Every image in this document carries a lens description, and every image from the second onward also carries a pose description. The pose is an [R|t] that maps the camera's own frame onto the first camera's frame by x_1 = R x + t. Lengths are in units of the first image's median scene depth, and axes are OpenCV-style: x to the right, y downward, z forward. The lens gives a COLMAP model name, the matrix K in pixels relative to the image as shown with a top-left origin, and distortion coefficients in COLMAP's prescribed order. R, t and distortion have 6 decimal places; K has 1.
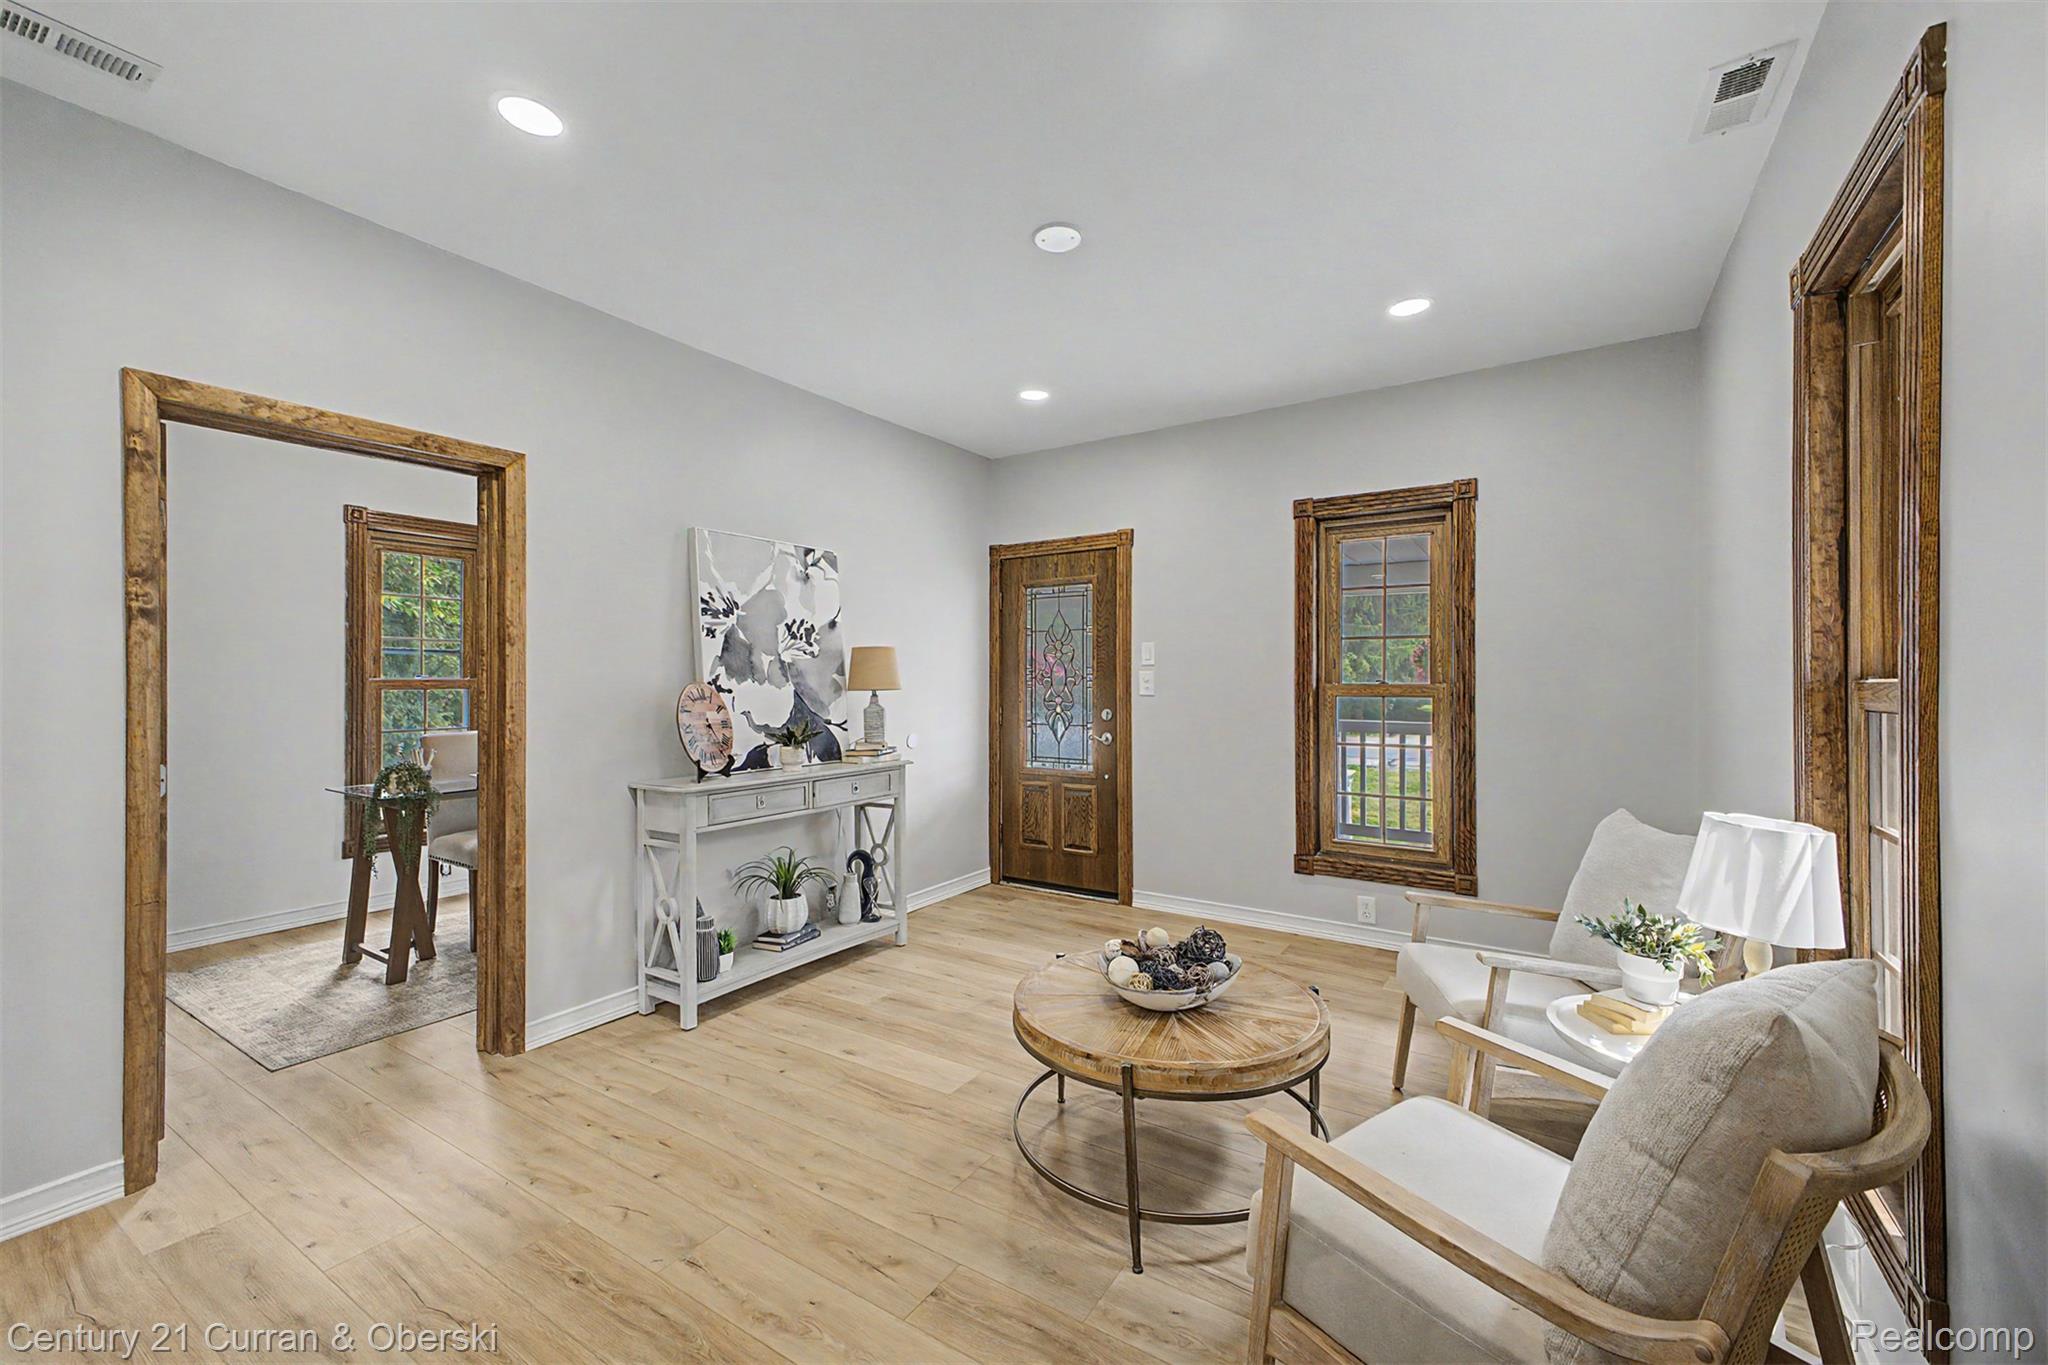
lens RADIAL K [[824.0, 0, 1033.0], [0, 824.0, 676.9], [0, 0, 1]] dist [0.032578, -0.000194]
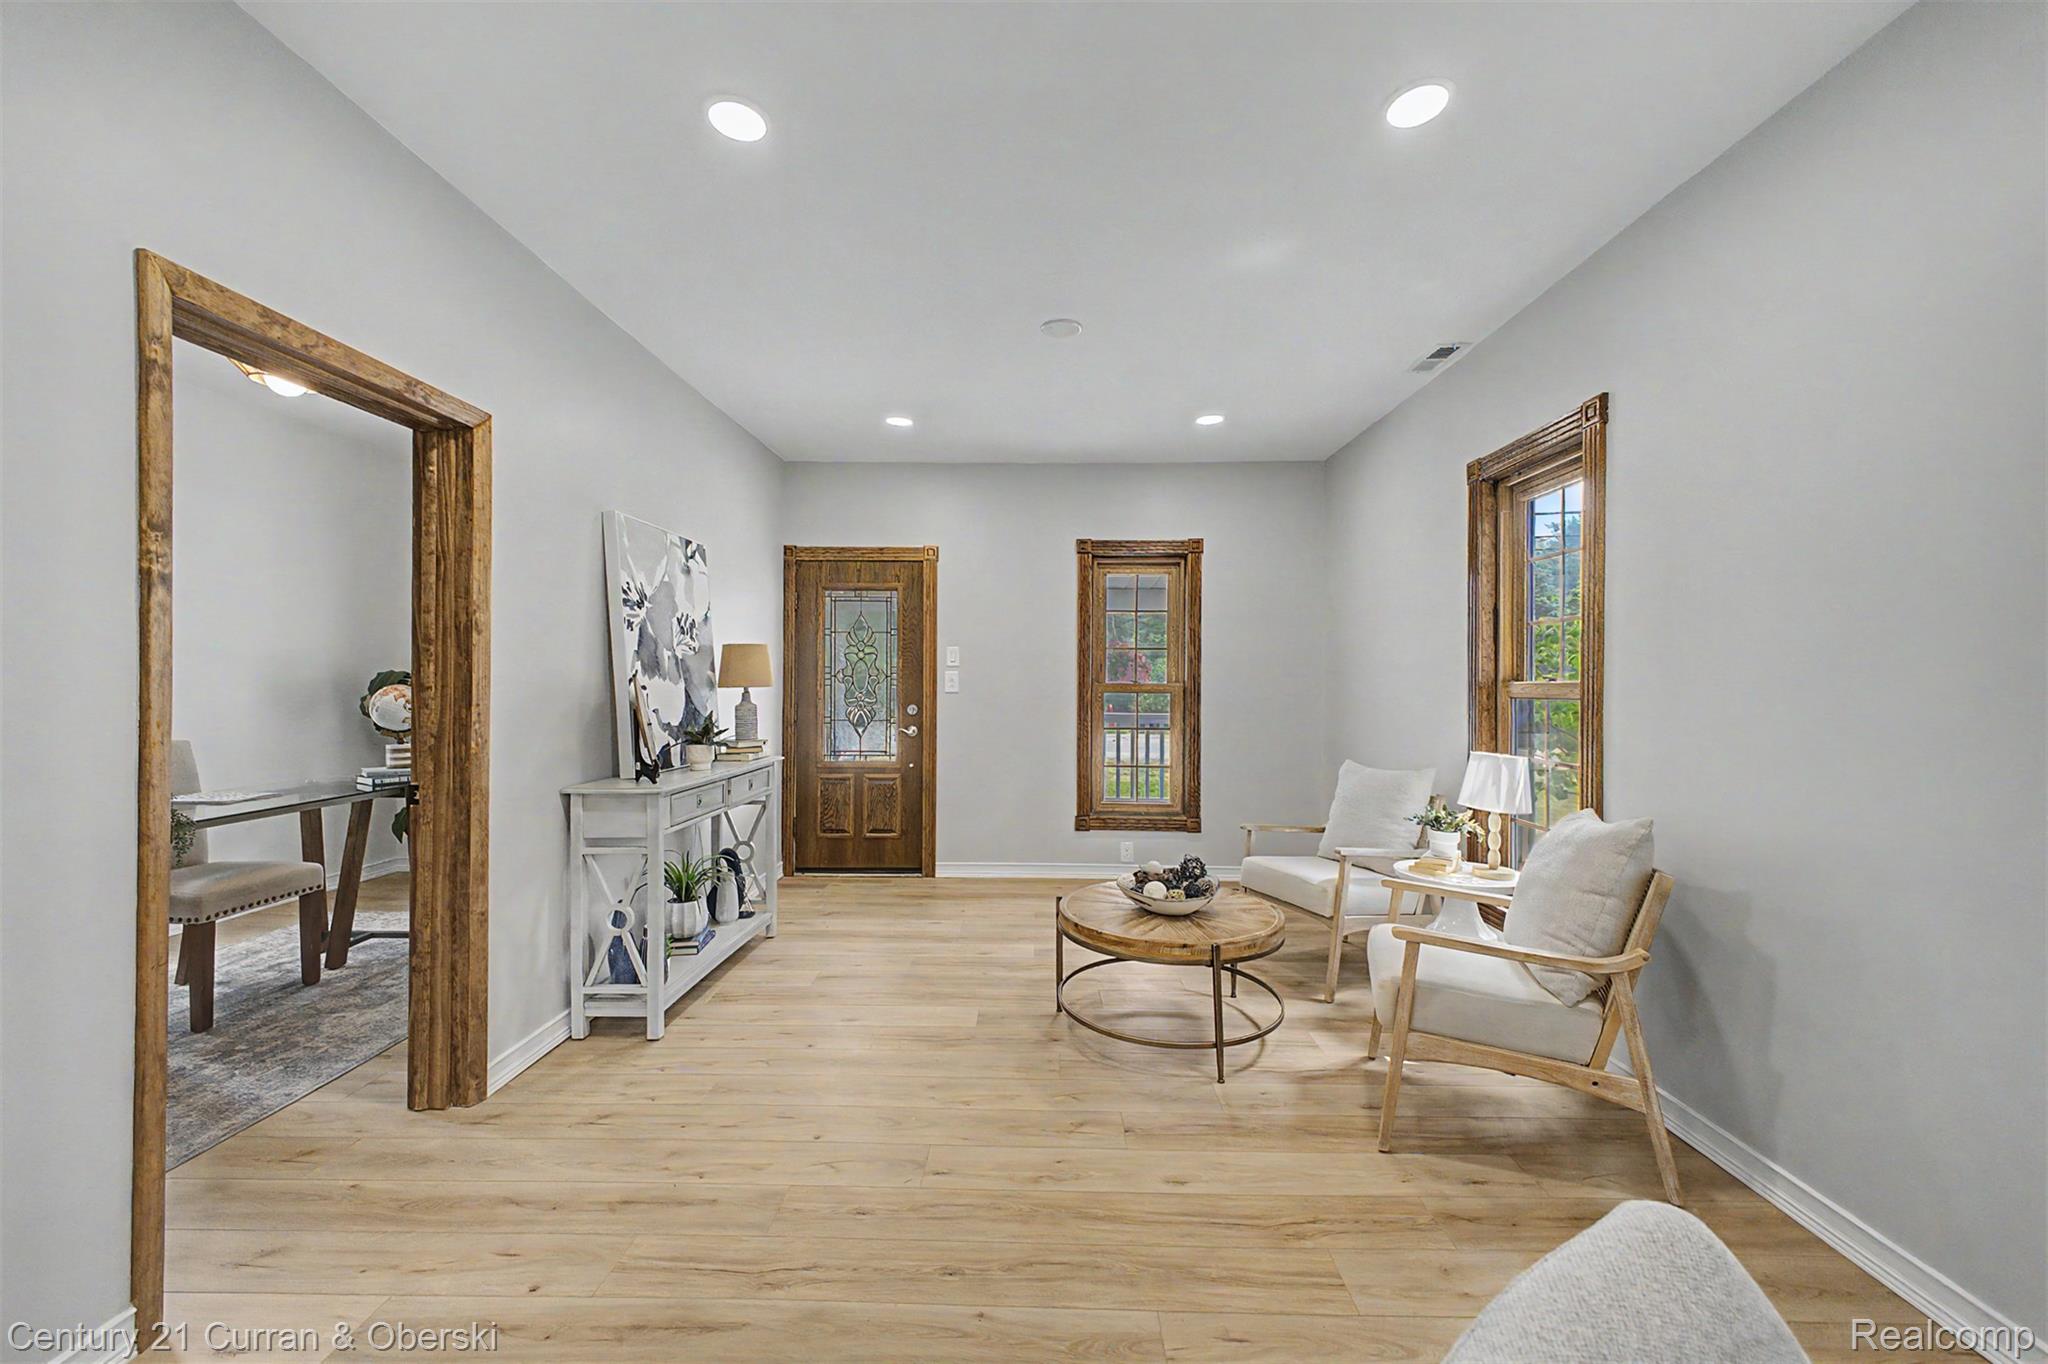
lens RADIAL K [[797.5, 0, 1024.0], [0, 797.5, 682.0], [0, 0, 1]] dist [0.017173, -0.000143]
pose [[0.853877, 0.005673, 0.520444, -0.434185], [-0.008539, 0.999959, 0.003110, 0.003948], [-0.520405, -0.007100, 0.853890, -0.006228]]
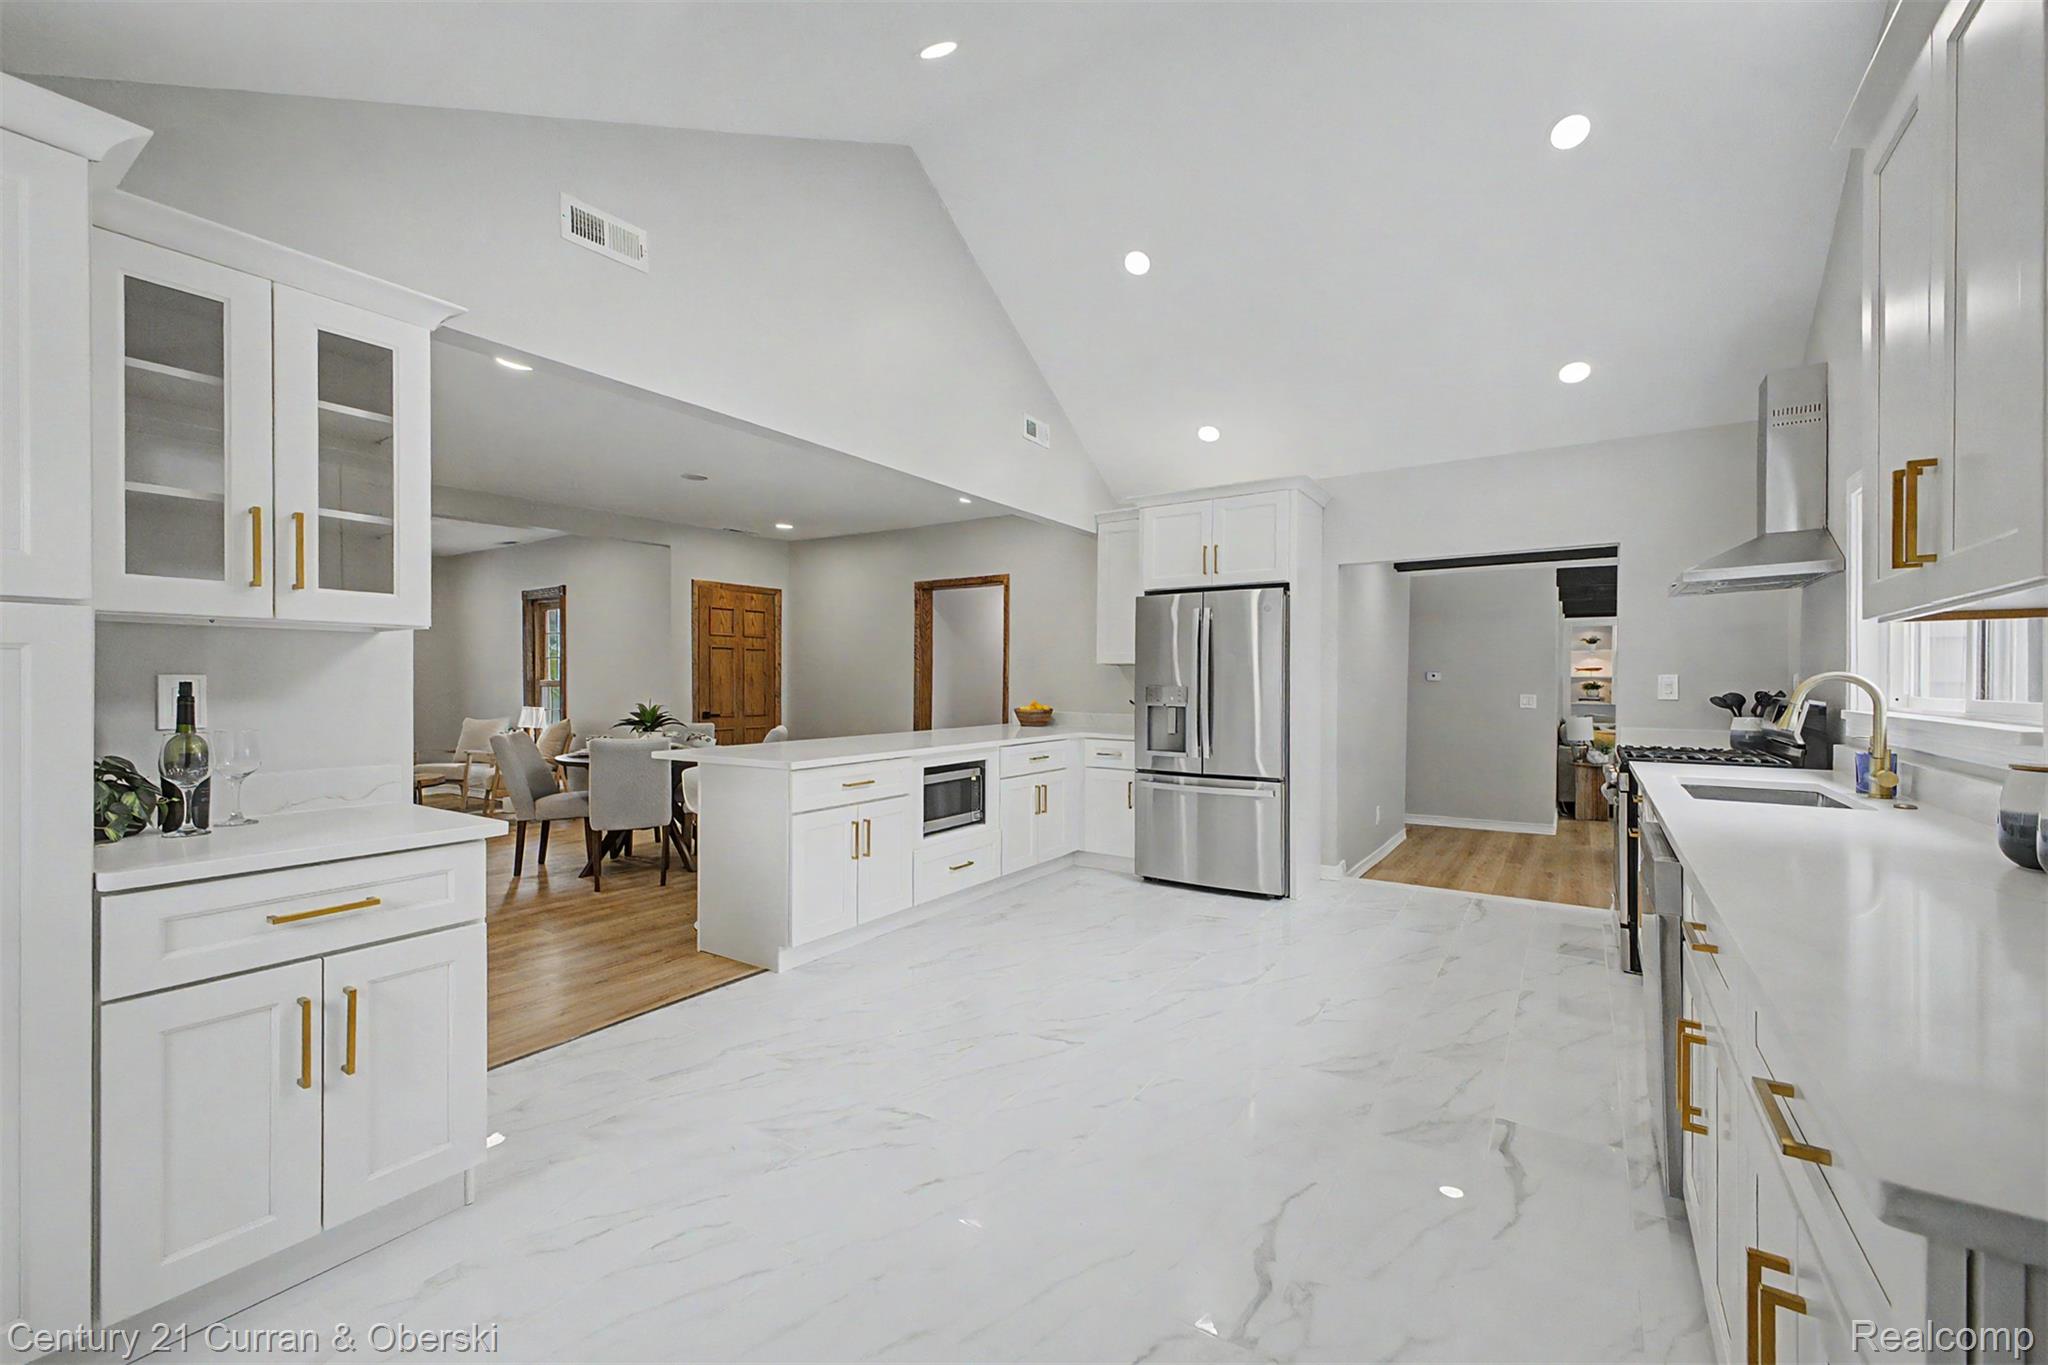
lens RADIAL K [[824.0, 0, 1033.0], [0, 824.0, 676.9], [0, 0, 1]] dist [0.032578, -0.000194]
pose [[0.012528, 0.006498, 0.999900, -1.811621], [-0.005855, 0.999962, -0.006425, -0.000498], [-0.999904, -0.005774, 0.012566, -0.920097]]
